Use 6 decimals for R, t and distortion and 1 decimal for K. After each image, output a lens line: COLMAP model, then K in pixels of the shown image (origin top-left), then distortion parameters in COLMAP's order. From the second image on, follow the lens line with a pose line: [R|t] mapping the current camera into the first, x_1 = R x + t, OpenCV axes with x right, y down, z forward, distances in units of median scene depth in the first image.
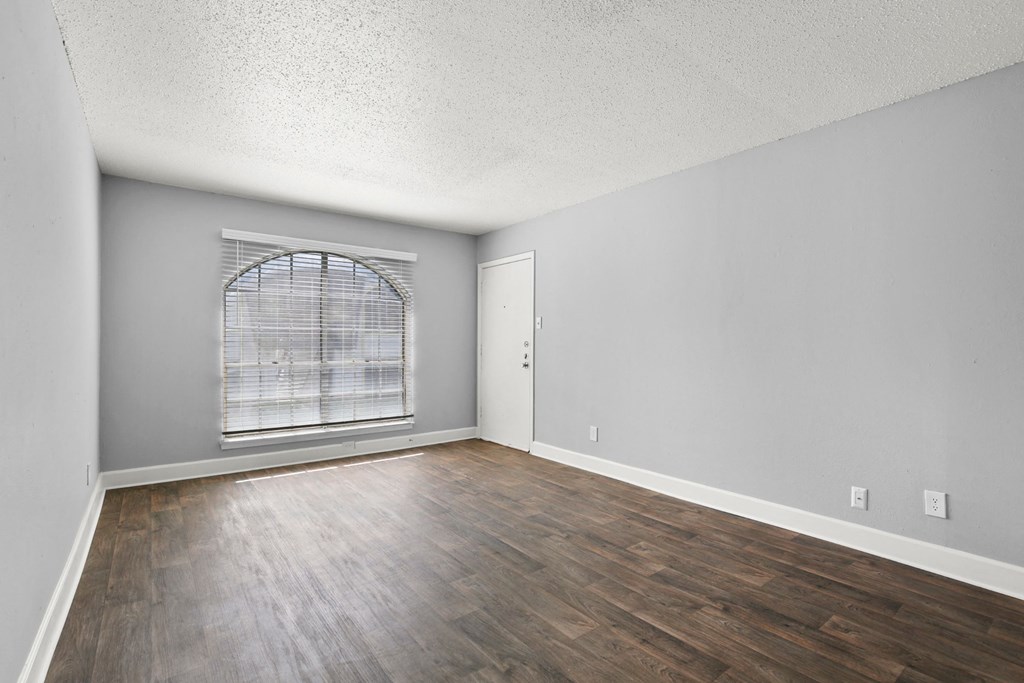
lens RADIAL K [[480.1, 0, 512.0], [0, 480.1, 341.5], [0, 0, 1]] dist [0.000029, 0.000423]
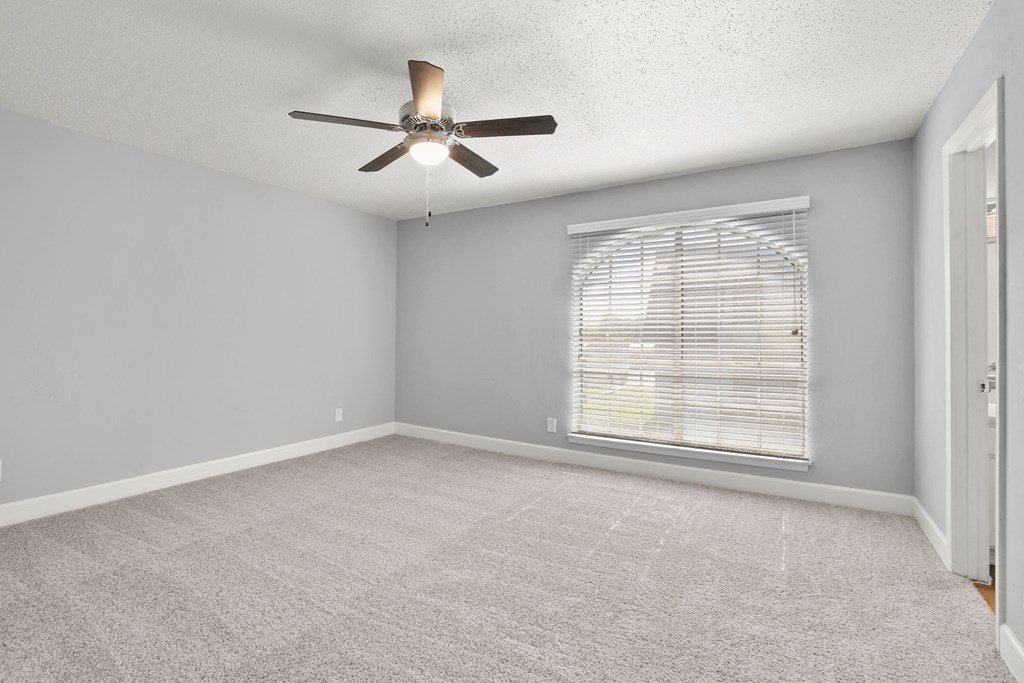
lens RADIAL K [[480.1, 0, 512.0], [0, 480.1, 341.5], [0, 0, 1]] dist [0.000029, 0.000423]
pose [[0.383773, 0.002821, -0.923423, 0.245835], [0.002771, 0.999987, 0.004207, 0.003952], [0.923423, -0.004173, 0.383760, 0.428066]]
